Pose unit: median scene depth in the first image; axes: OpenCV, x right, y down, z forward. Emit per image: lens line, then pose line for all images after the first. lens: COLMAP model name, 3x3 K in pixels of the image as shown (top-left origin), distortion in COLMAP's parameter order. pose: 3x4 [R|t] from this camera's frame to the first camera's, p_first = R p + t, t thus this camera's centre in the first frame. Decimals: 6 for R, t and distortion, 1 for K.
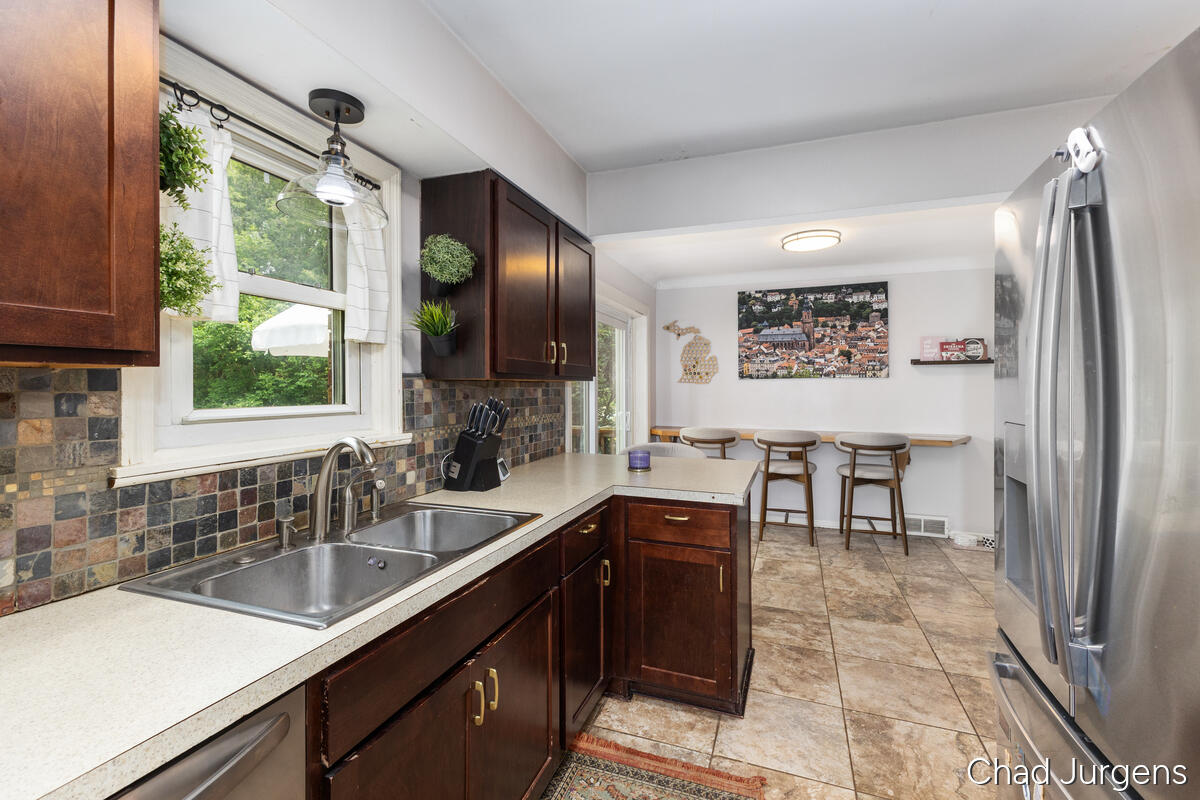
lens RADIAL K [[519.8, 0, 596.0], [0, 519.8, 389.7], [0, 0, 1]] dist [0.010293, -0.000238]
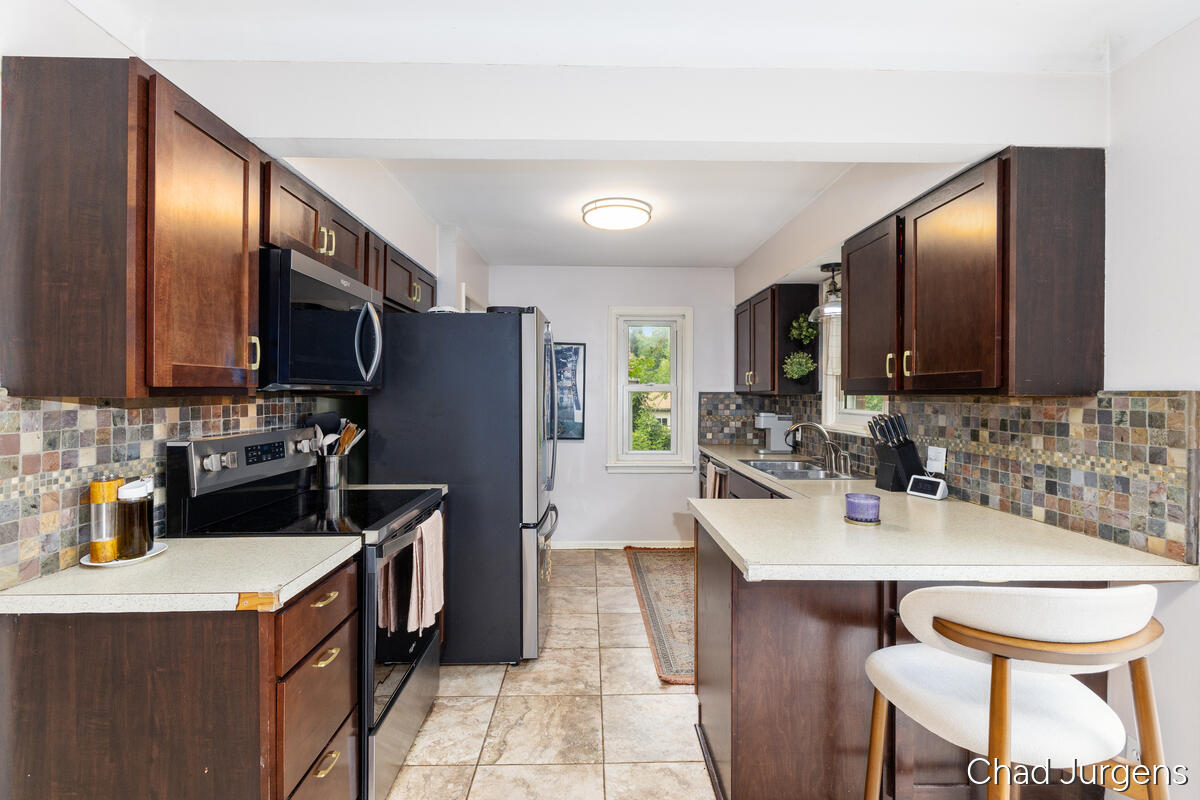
lens RADIAL K [[547.3, 0, 601.3], [0, 547.3, 393.4], [0, 0, 1]] dist [0.000469, 0.000097]
pose [[-0.928490, -0.004552, -0.371330, 0.478547], [-0.006165, 0.999976, 0.003159, -0.013982], [0.371306, 0.005222, -0.928496, 1.079331]]
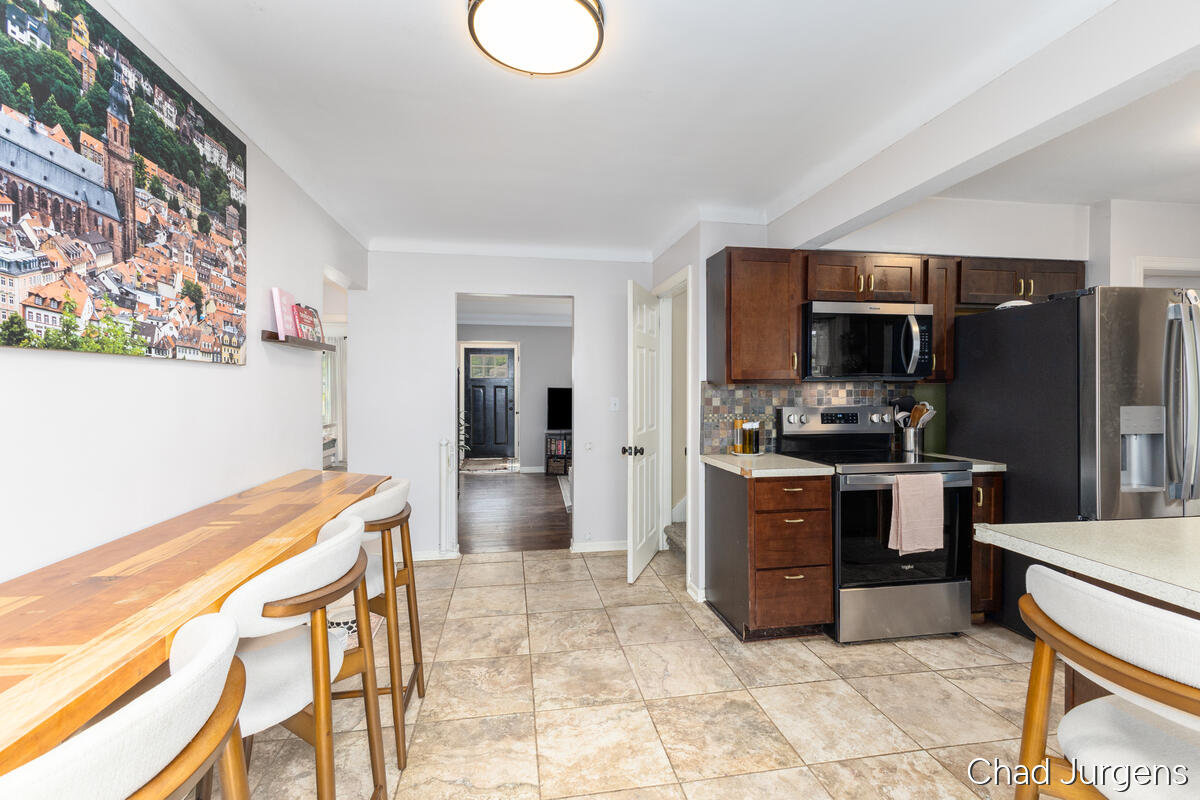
lens RADIAL K [[519.8, 0, 600.1], [0, 519.8, 393.2], [0, 0, 1]] dist [0.010293, -0.000238]
pose [[-0.505801, -0.006052, 0.862629, 0.038106], [0.005785, 0.999929, 0.010407, -0.003738], [-0.862631, 0.010254, -0.505730, 1.225664]]
